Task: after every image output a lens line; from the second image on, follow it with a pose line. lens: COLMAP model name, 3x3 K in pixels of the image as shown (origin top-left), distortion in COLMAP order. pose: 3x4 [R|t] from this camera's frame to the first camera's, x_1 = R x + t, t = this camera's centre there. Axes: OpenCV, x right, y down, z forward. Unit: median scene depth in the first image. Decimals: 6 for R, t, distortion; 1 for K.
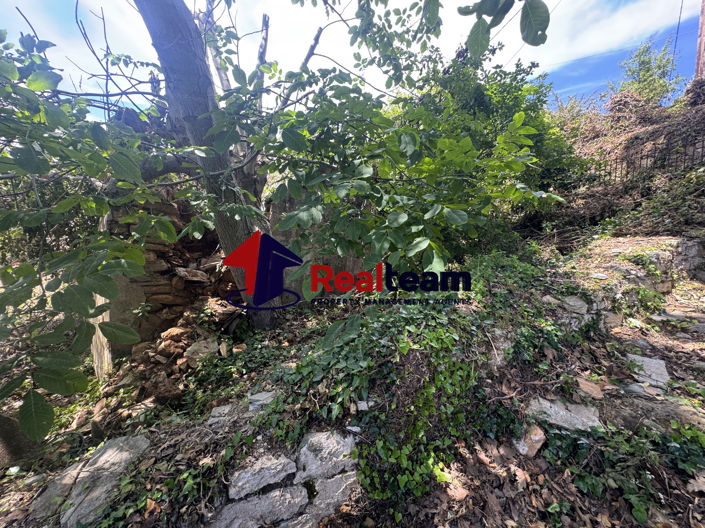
lens RADIAL K [[282.0, 0, 350.9], [0, 282.0, 263.6], [0, 0, 1]] dist [-0.003537, 0.000813]
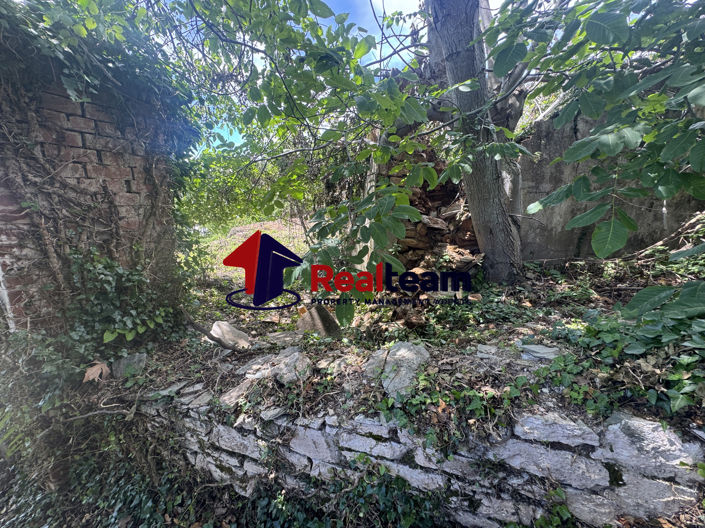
lens RADIAL K [[282.0, 0, 351.7], [0, 282.0, 263.6], [0, 0, 1]] dist [-0.003537, 0.000813]
pose [[0.741506, 0.133363, -0.657558, -0.096853], [-0.026713, 0.985137, 0.169678, 0.030038], [0.670414, -0.108252, 0.734048, -0.017306]]
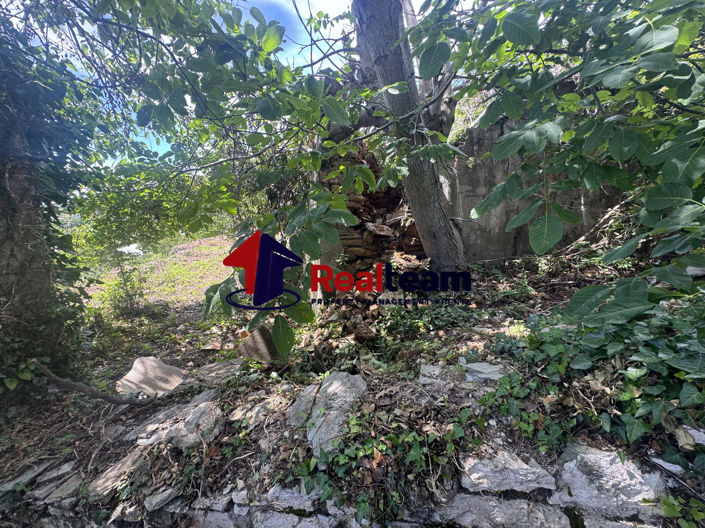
lens RADIAL K [[282.0, 0, 351.8], [0, 282.0, 263.7], [0, 0, 1]] dist [-0.003537, 0.000813]
pose [[0.837448, 0.058017, -0.543429, -0.100242], [0.019715, 0.990495, 0.136127, 0.029711], [0.546162, -0.124713, 0.828344, 0.081395]]
